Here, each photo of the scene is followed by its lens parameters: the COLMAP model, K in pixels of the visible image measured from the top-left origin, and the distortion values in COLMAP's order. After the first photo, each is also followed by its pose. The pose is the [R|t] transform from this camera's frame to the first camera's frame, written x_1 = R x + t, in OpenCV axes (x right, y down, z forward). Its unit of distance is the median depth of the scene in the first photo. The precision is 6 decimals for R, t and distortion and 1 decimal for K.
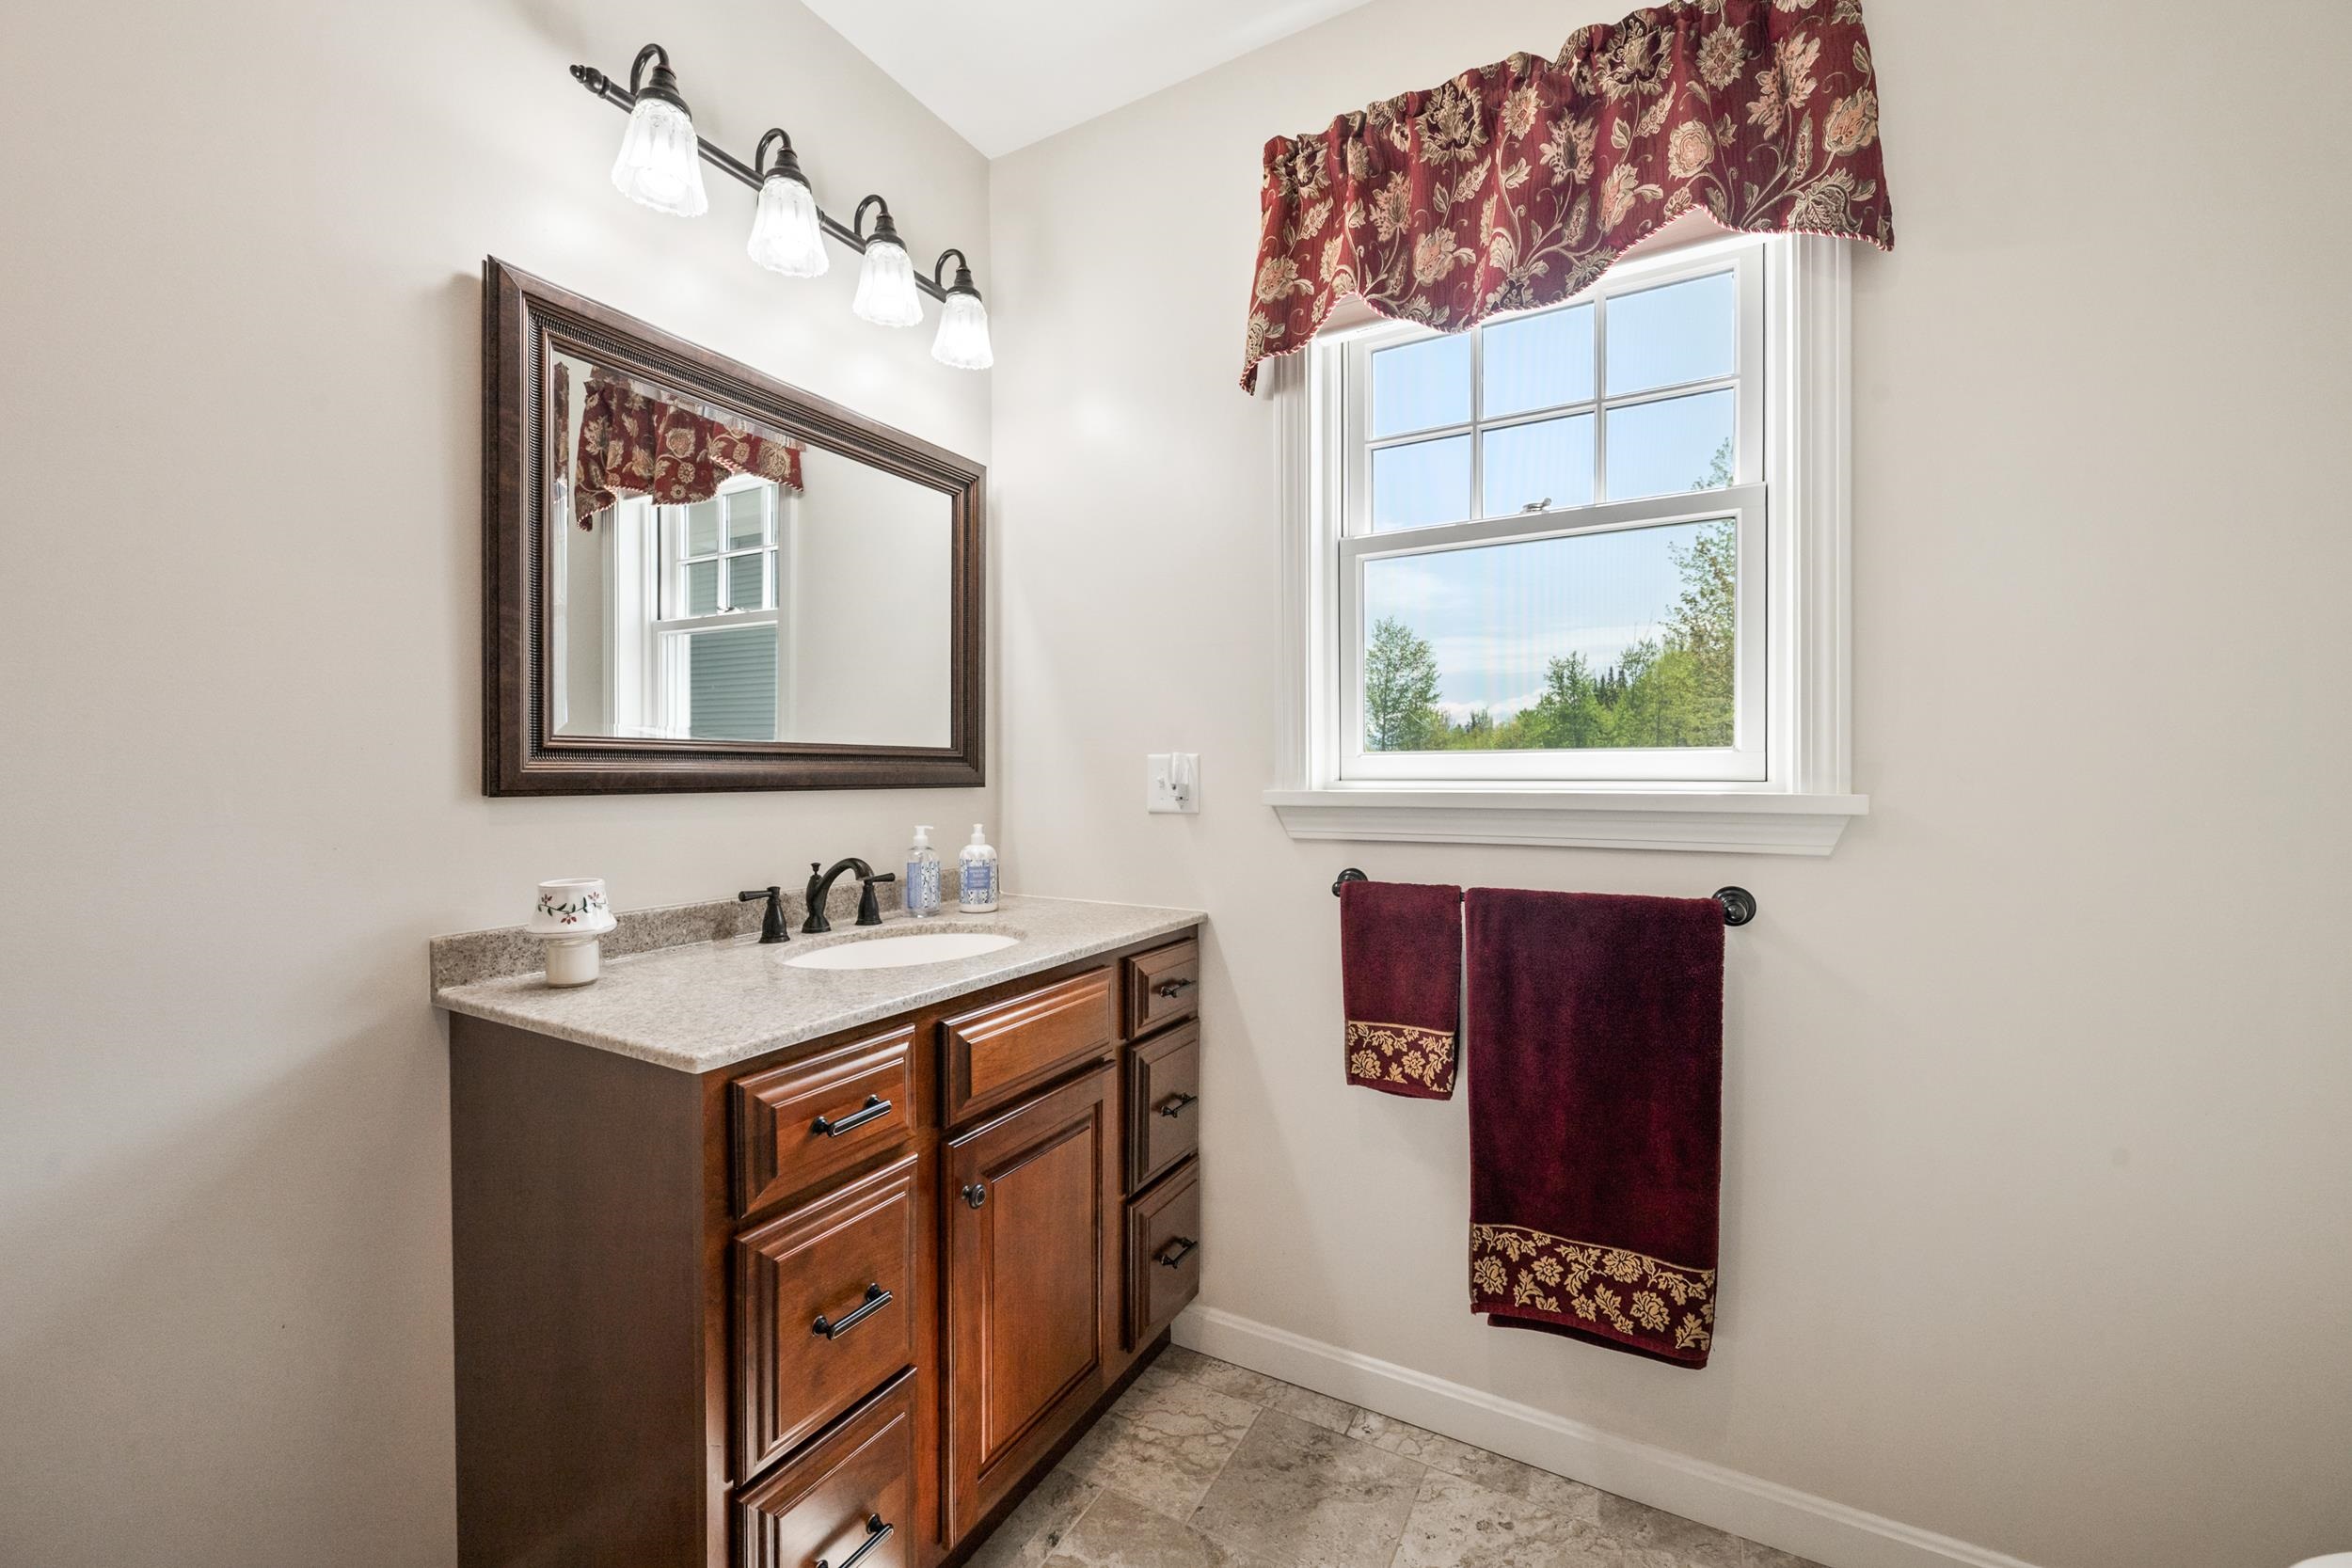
lens RADIAL K [[926.1, 0, 1171.1], [0, 926.1, 791.3], [0, 0, 1]] dist [-0.000045, -0.000063]
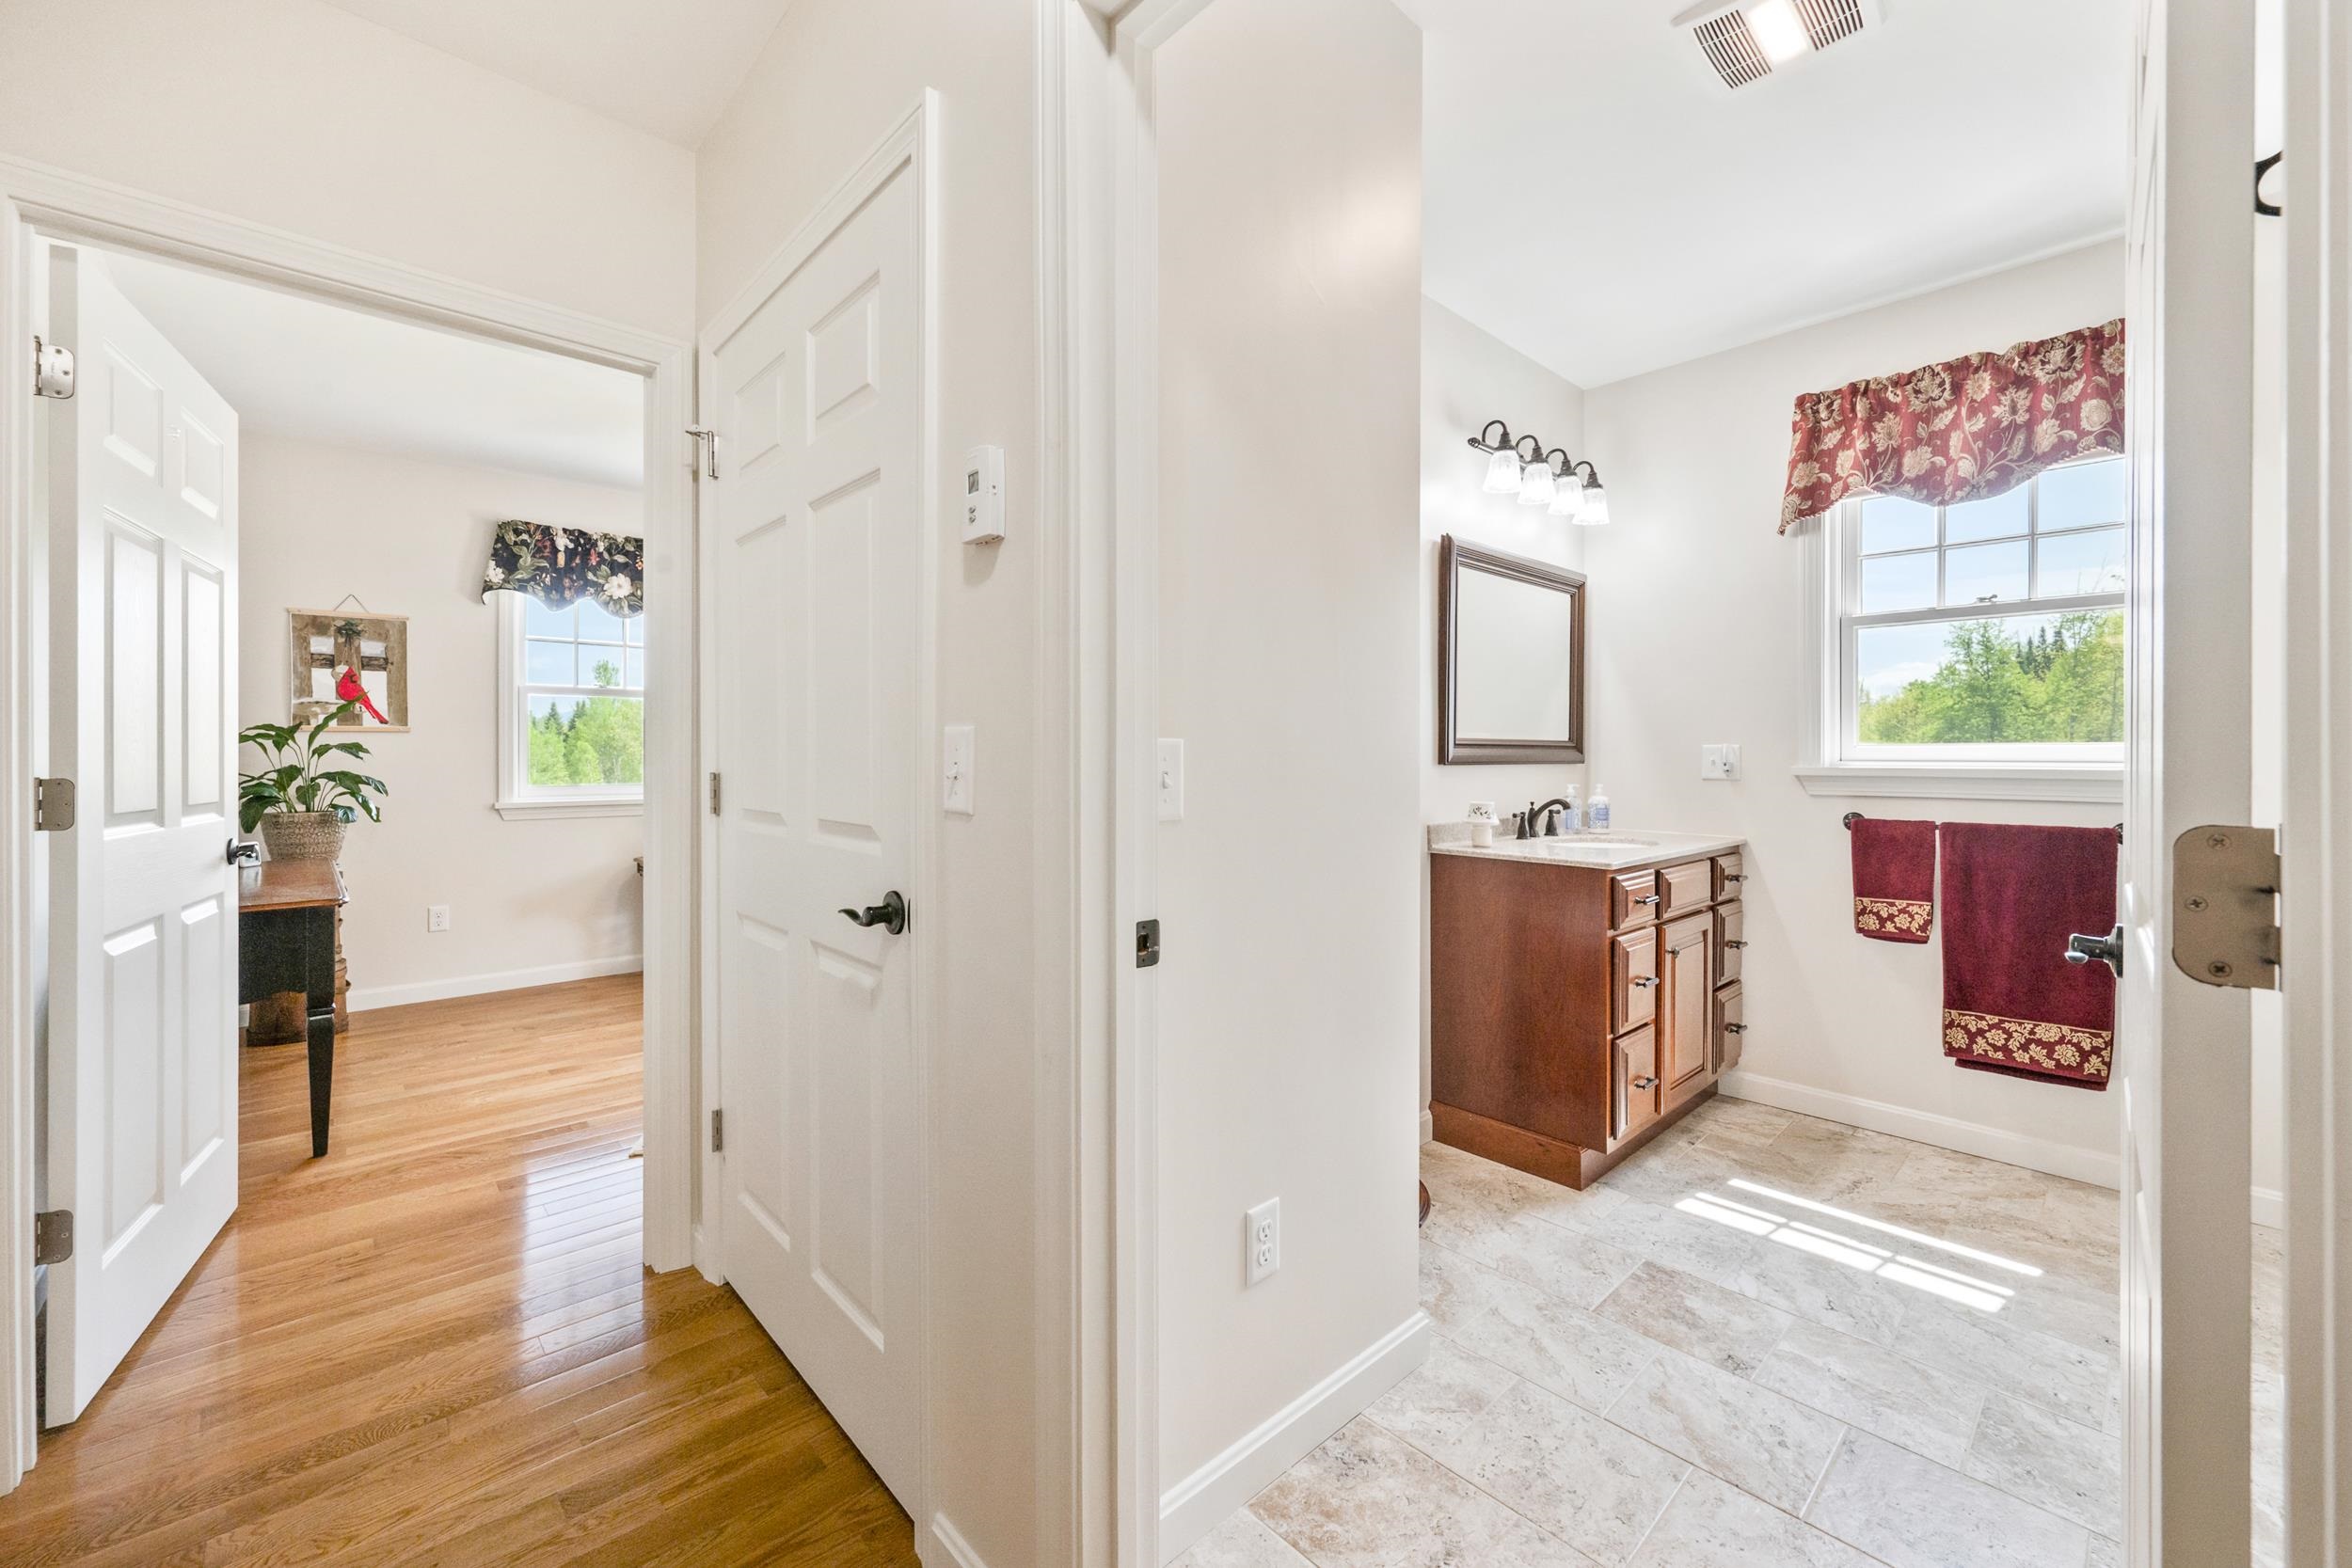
lens RADIAL K [[926.1, 0, 1177.6], [0, 926.1, 763.3], [0, 0, 1]] dist [-0.000045, -0.000063]
pose [[0.953152, 0.006682, -0.302418, -0.520818], [-0.009514, 0.999924, -0.007891, 0.019721], [0.302342, 0.010398, 0.953143, -1.098966]]
